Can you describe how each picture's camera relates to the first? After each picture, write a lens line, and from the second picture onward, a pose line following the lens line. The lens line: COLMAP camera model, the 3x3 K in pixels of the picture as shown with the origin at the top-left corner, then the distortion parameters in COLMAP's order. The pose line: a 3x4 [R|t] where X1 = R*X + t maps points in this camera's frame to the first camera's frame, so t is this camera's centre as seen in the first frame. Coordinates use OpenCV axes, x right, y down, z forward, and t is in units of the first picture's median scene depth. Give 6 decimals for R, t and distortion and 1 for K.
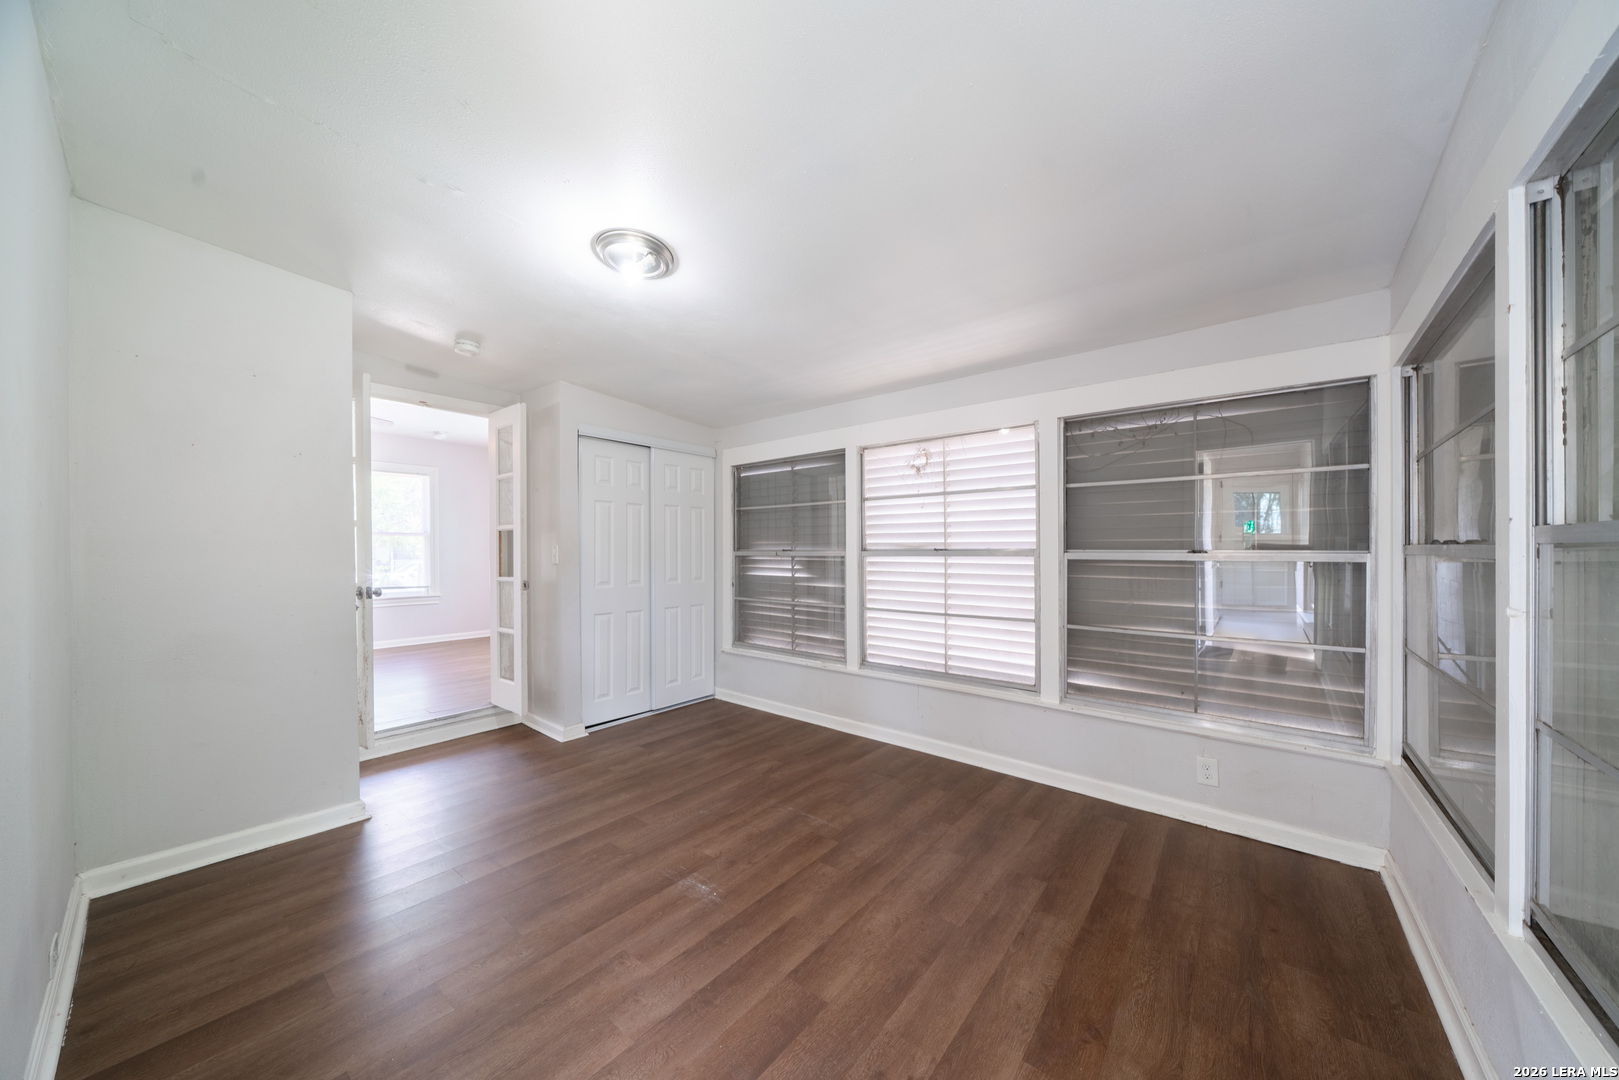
lens RADIAL K [[552.6, 0, 802.4], [0, 552.6, 556.6], [0, 0, 1]] dist [0.000733, -0.000112]
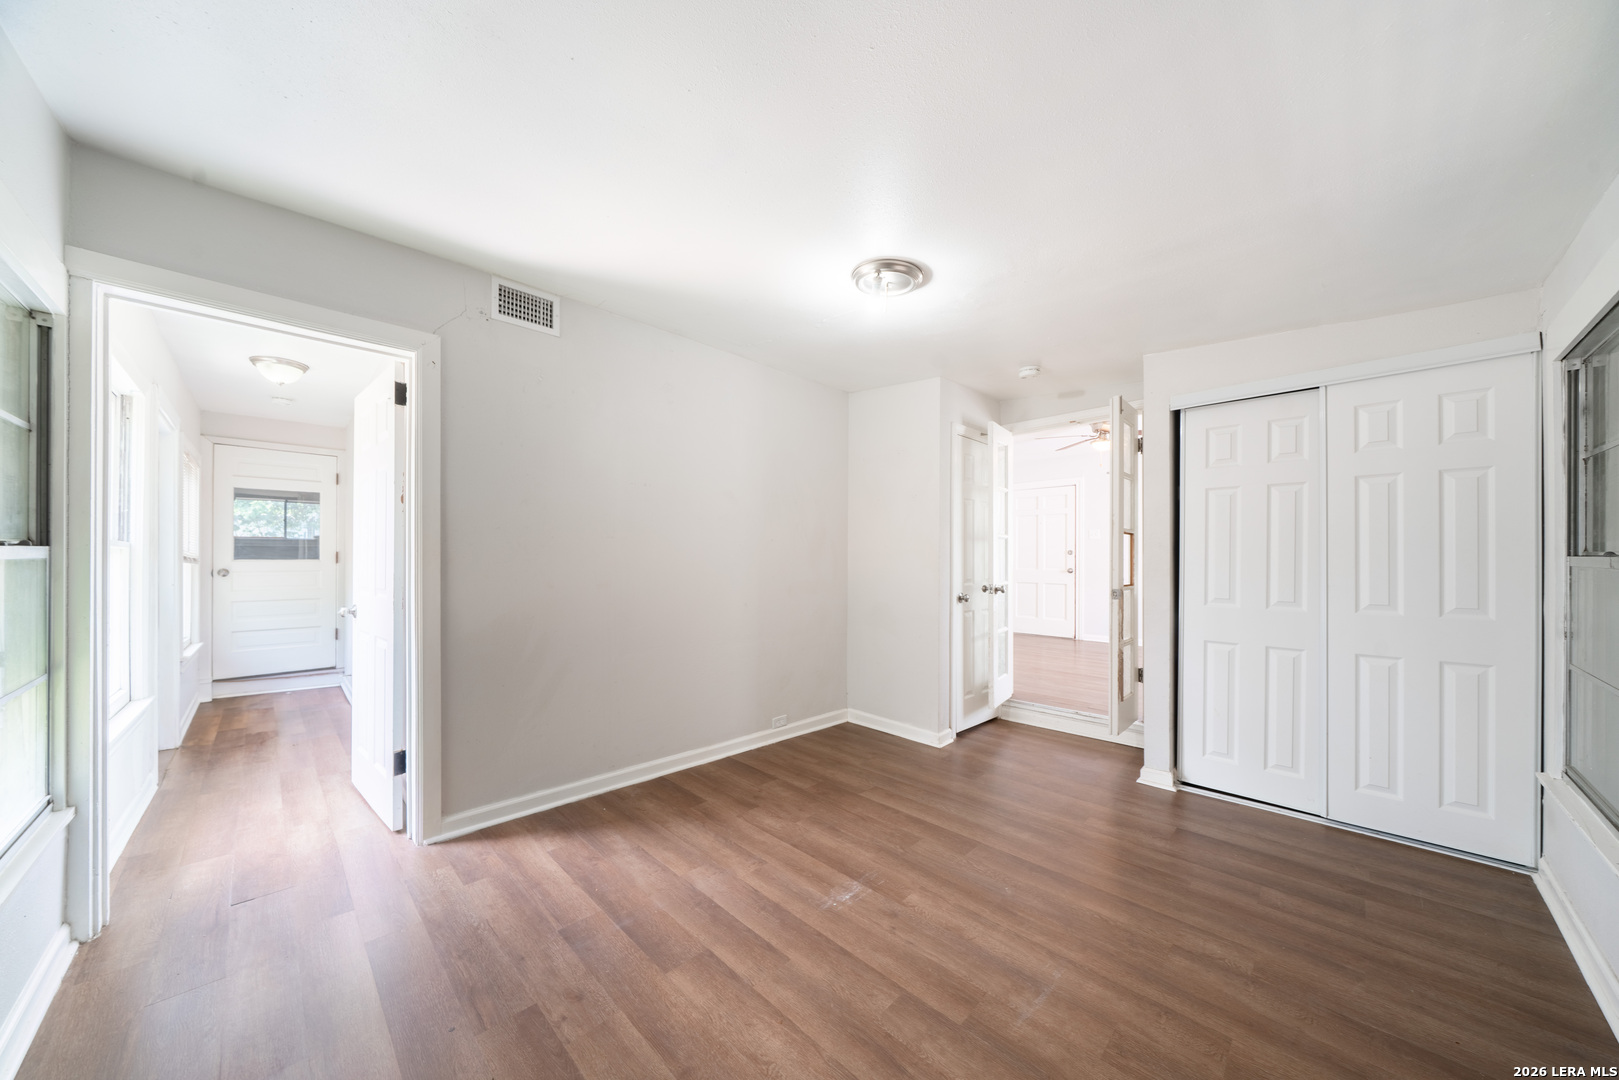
lens RADIAL K [[552.6, 0, 804.6], [0, 552.6, 554.5], [0, 0, 1]] dist [0.000733, -0.000112]
pose [[-0.107399, -0.003889, -0.994208, 0.836328], [-0.003189, 0.999989, -0.003567, -0.014768], [0.994211, 0.002787, -0.107411, 1.048363]]
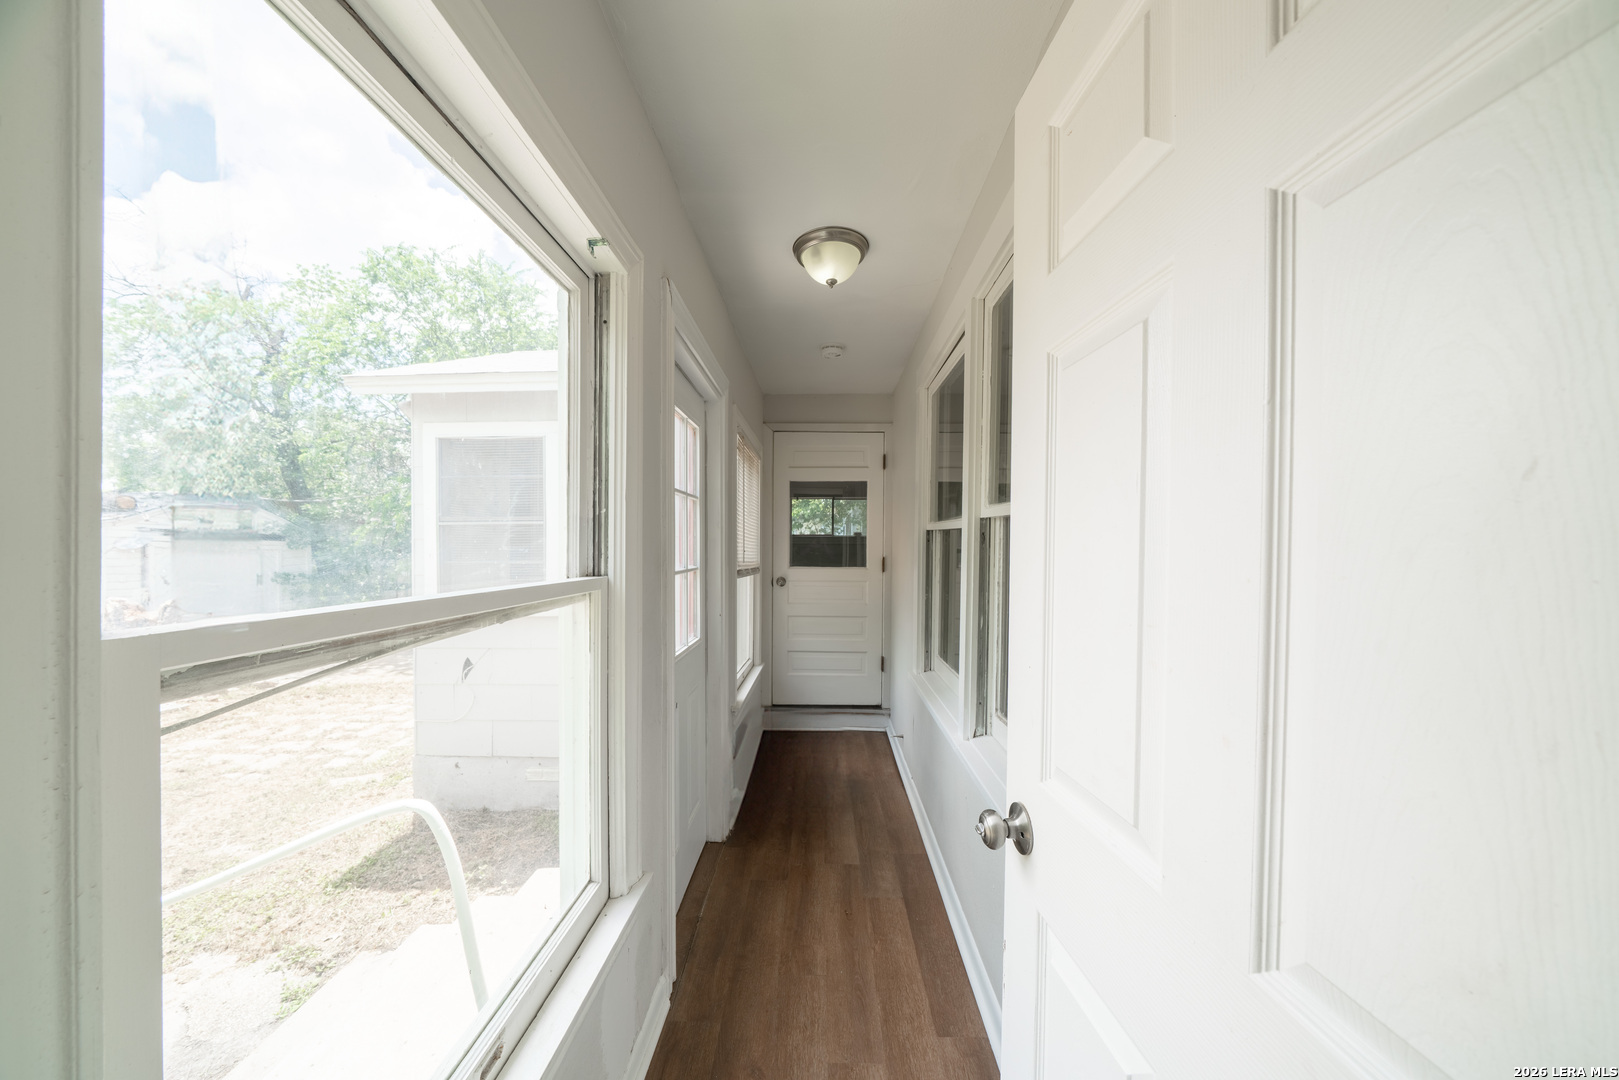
lens RADIAL K [[552.6, 0, 806.3], [0, 552.6, 545.8], [0, 0, 1]] dist [0.000733, -0.000112]
pose [[-0.787771, -0.000793, -0.615968, 0.333449], [-0.006641, 0.999952, 0.007206, -0.053026], [0.615932, 0.009767, -0.787739, 0.453877]]
